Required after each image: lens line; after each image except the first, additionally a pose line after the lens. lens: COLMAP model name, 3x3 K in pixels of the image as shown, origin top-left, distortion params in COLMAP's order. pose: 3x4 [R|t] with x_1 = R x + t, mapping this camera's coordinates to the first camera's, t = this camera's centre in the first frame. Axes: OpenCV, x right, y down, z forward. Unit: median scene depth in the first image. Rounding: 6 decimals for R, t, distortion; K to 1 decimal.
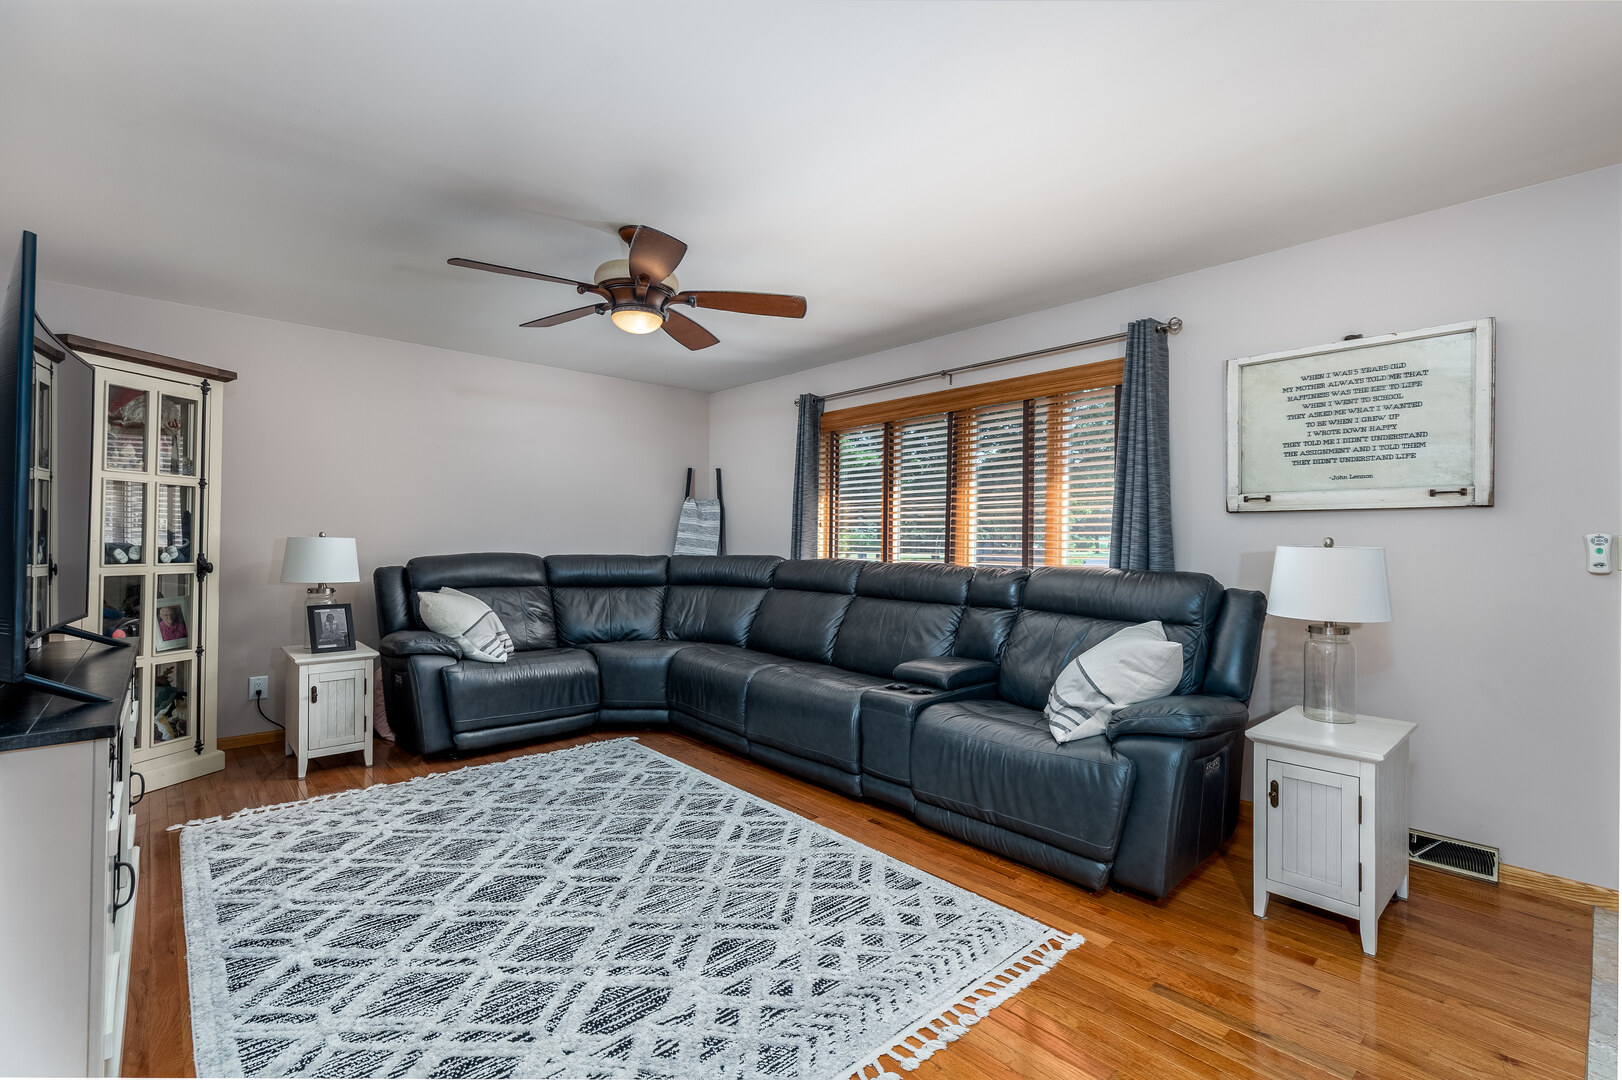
lens RADIAL K [[739.6, 0, 835.4], [0, 739.6, 541.5], [0, 0, 1]] dist [0.011753, -0.000973]
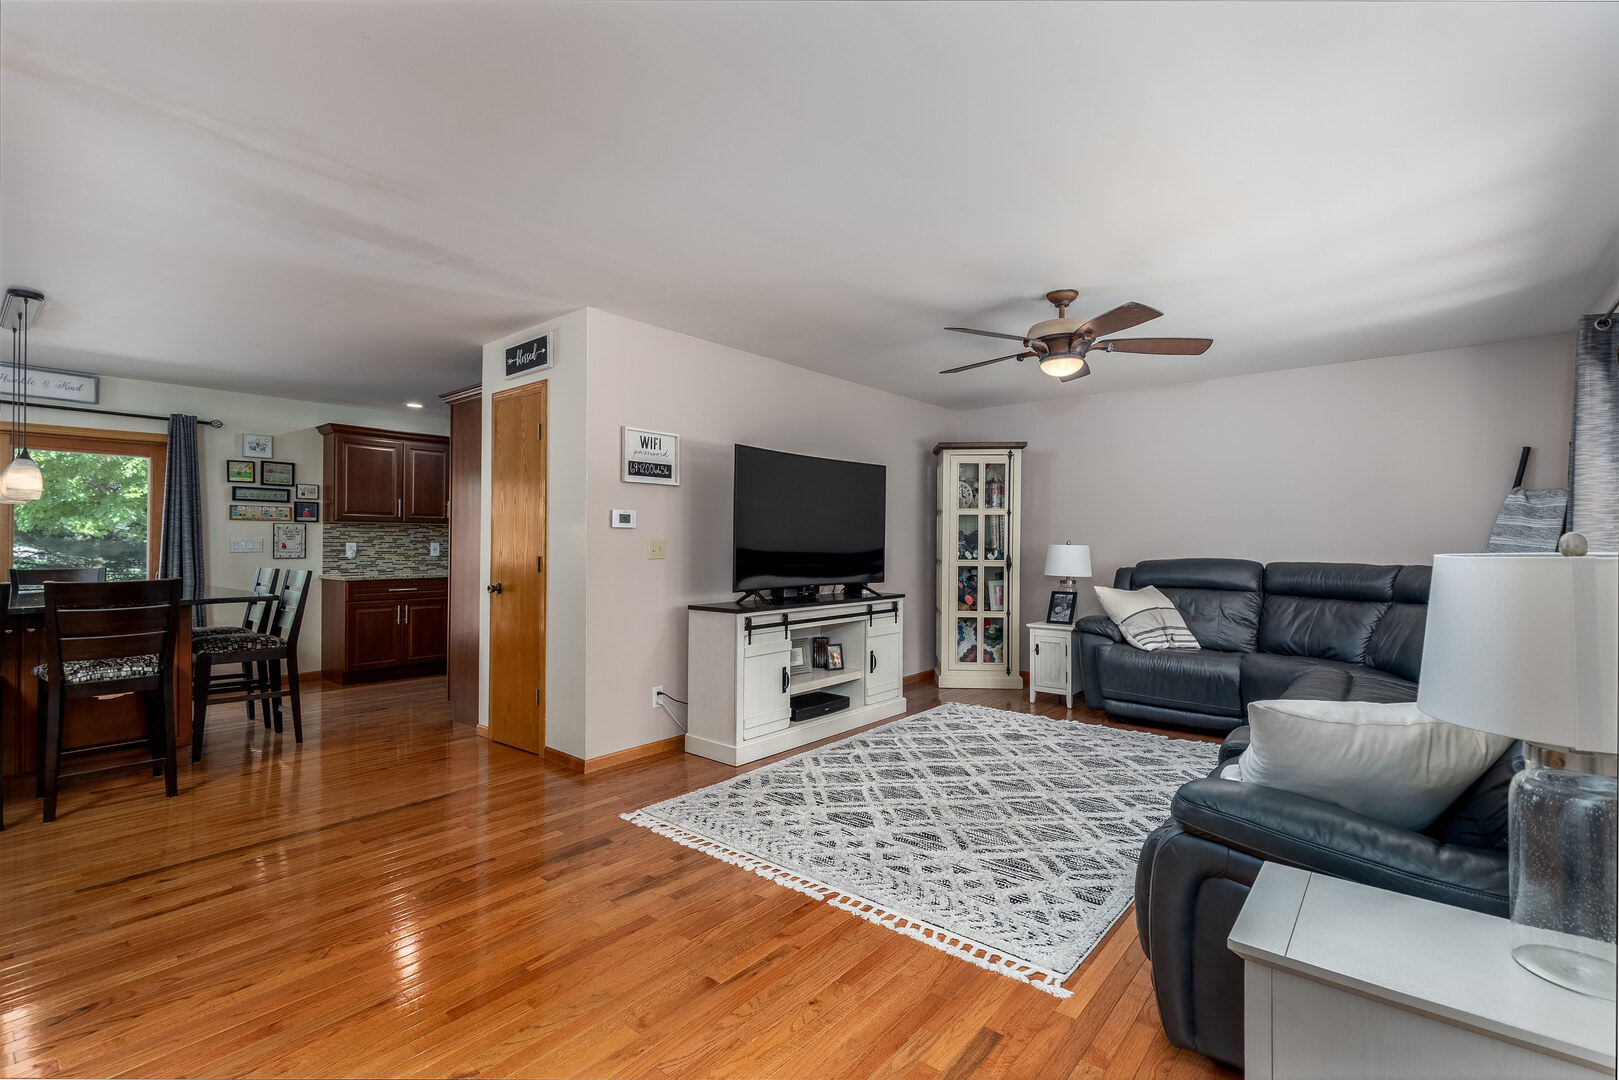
lens RADIAL K [[738.2, 0, 807.5], [0, 738.2, 541.8], [0, 0, 1]] dist [0.011753, -0.000973]
pose [[0.108452, -0.008176, -0.994068, 0.951054], [-0.003963, 0.999955, -0.008657, 0.004266], [0.994094, 0.004878, 0.108415, 0.485434]]
